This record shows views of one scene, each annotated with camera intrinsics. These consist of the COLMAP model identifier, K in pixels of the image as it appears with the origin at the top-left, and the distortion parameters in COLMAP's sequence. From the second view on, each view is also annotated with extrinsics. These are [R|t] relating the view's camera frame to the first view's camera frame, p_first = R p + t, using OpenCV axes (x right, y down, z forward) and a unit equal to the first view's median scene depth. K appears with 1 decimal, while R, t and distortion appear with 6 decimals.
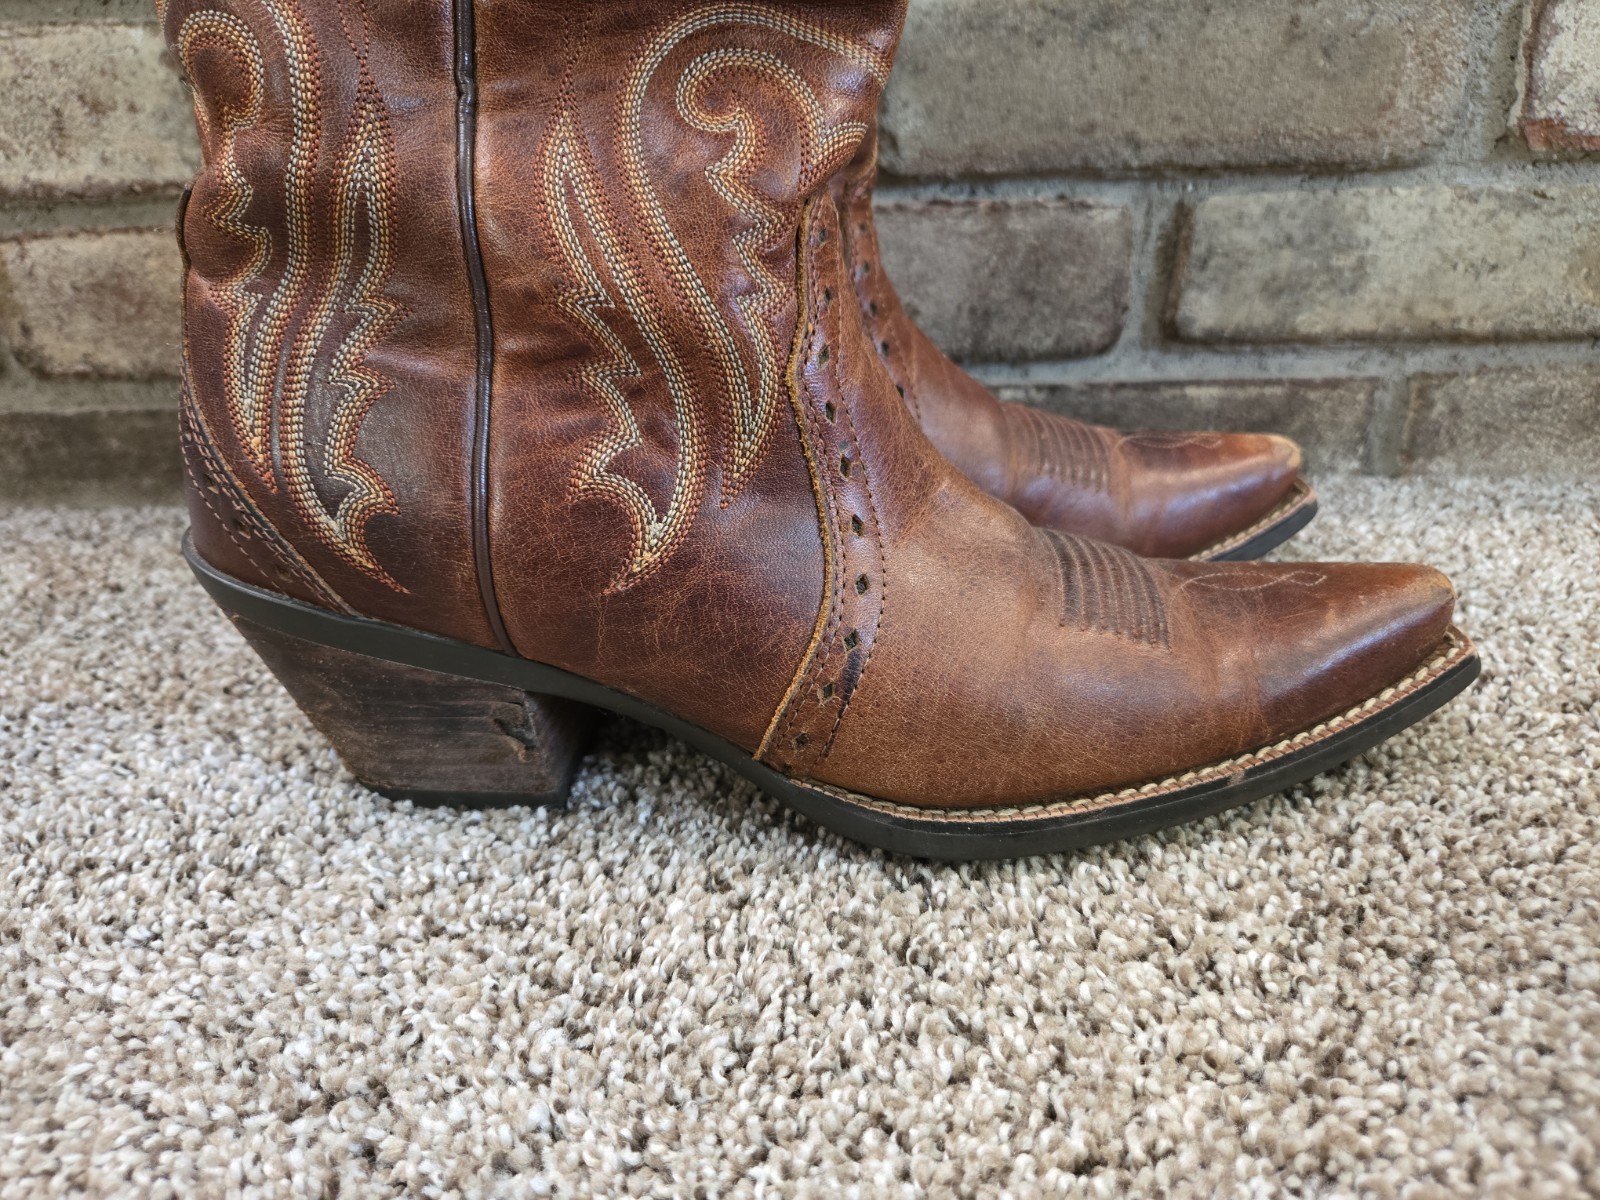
lens RADIAL K [[1103.3, 0, 798.3], [0, 1103.3, 600.7], [0, 0, 1]] dist [0.037210, -0.047025]
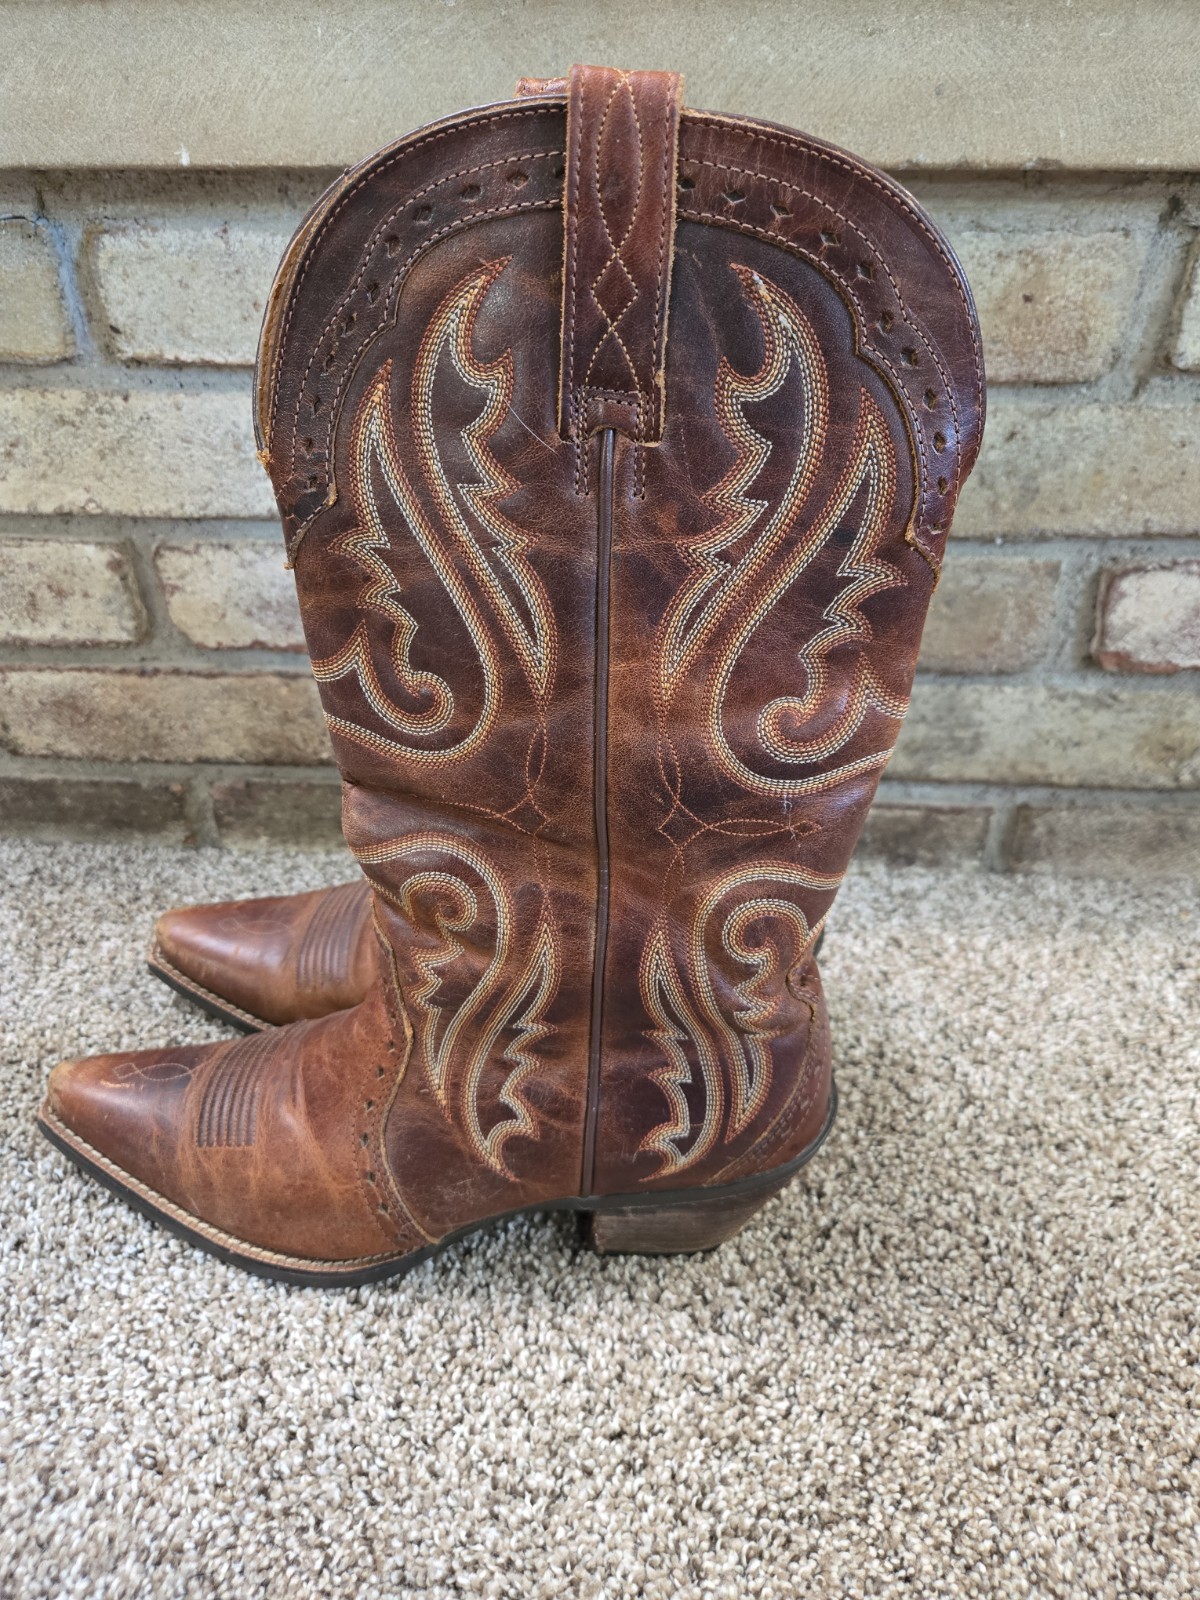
lens RADIAL K [[1092.0, 0, 600.0], [0, 1092.0, 800.0], [0, 0, 1]] dist [0.049241, -0.053926]
pose [[0.997976, 0.052400, -0.036027, 0.190451], [-0.047890, 0.992055, 0.116329, -0.679259], [0.041837, -0.114368, 0.992557, -0.667394]]
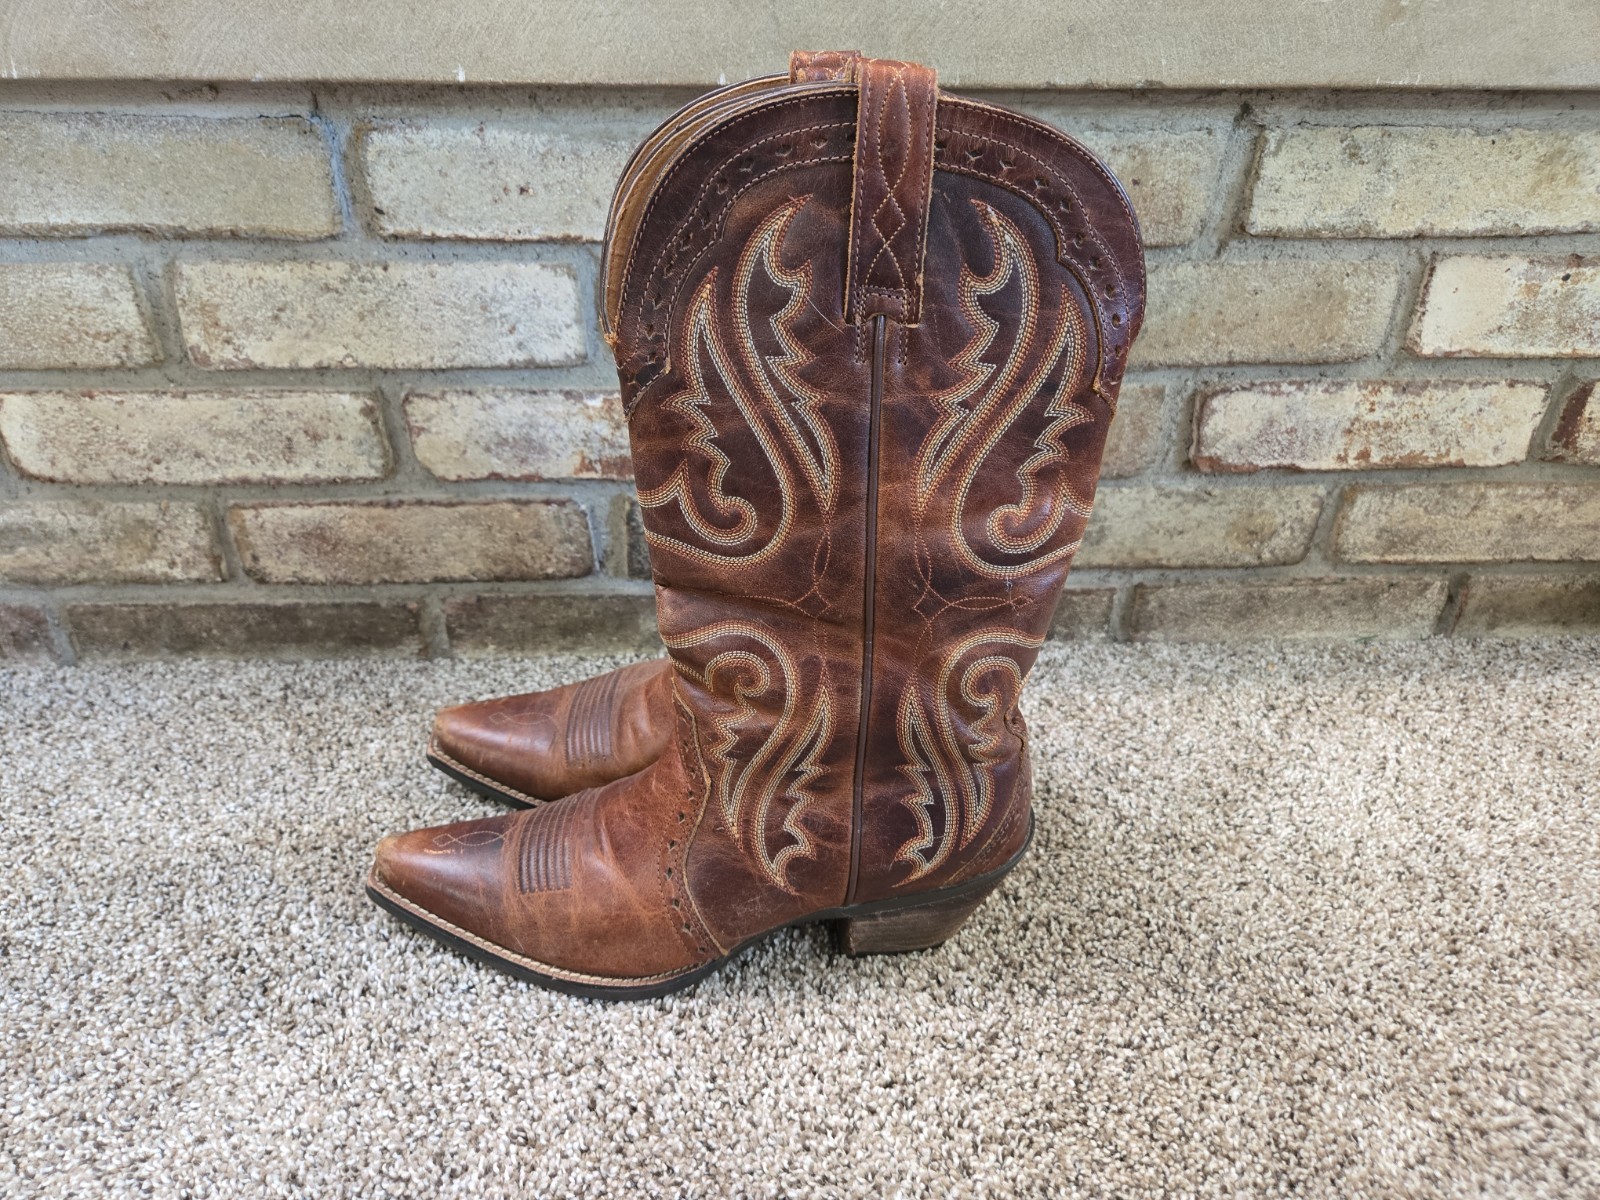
lens RADIAL K [[1082.7, 0, 797.9], [0, 1082.7, 600.5], [0, 0, 1]] dist [0.054662, -0.052886]
pose [[0.997482, 0.002964, 0.070856, -0.106254], [-0.010506, 0.994277, 0.106315, -0.689415], [-0.070135, -0.106792, 0.991805, -1.086661]]
